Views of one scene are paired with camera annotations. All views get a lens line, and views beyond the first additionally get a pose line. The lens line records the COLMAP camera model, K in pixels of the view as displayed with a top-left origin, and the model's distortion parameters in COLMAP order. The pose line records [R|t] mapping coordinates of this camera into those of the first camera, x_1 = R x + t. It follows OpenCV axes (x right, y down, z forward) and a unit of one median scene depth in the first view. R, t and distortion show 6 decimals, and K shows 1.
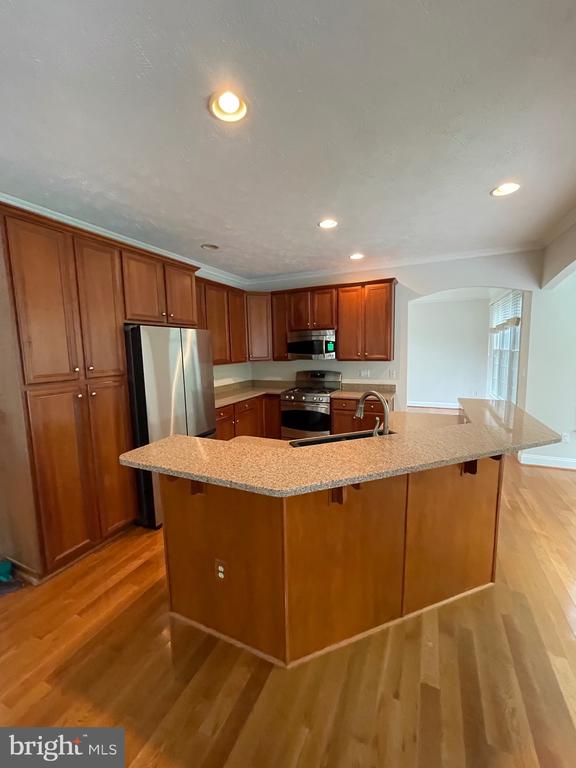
lens RADIAL K [[309.7, 0, 284.6], [0, 309.7, 382.2], [0, 0, 1]] dist [-0.000808, 0.000038]
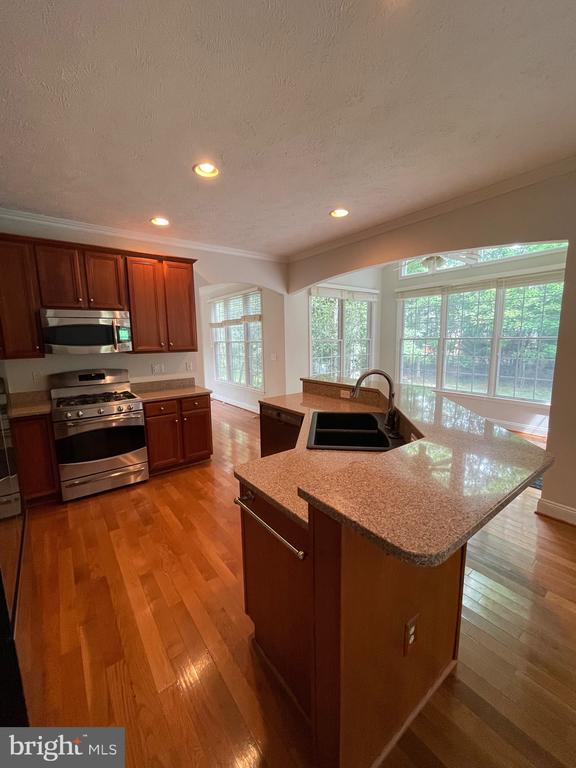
lens RADIAL K [[309.7, 0, 284.6], [0, 309.7, 382.2], [0, 0, 1]] dist [-0.000808, 0.000038]
pose [[0.464732, -0.114203, 0.878056, -0.334098], [0.101316, 0.991993, 0.075398, -0.020223], [-0.879636, 0.053921, 0.472581, 0.329752]]
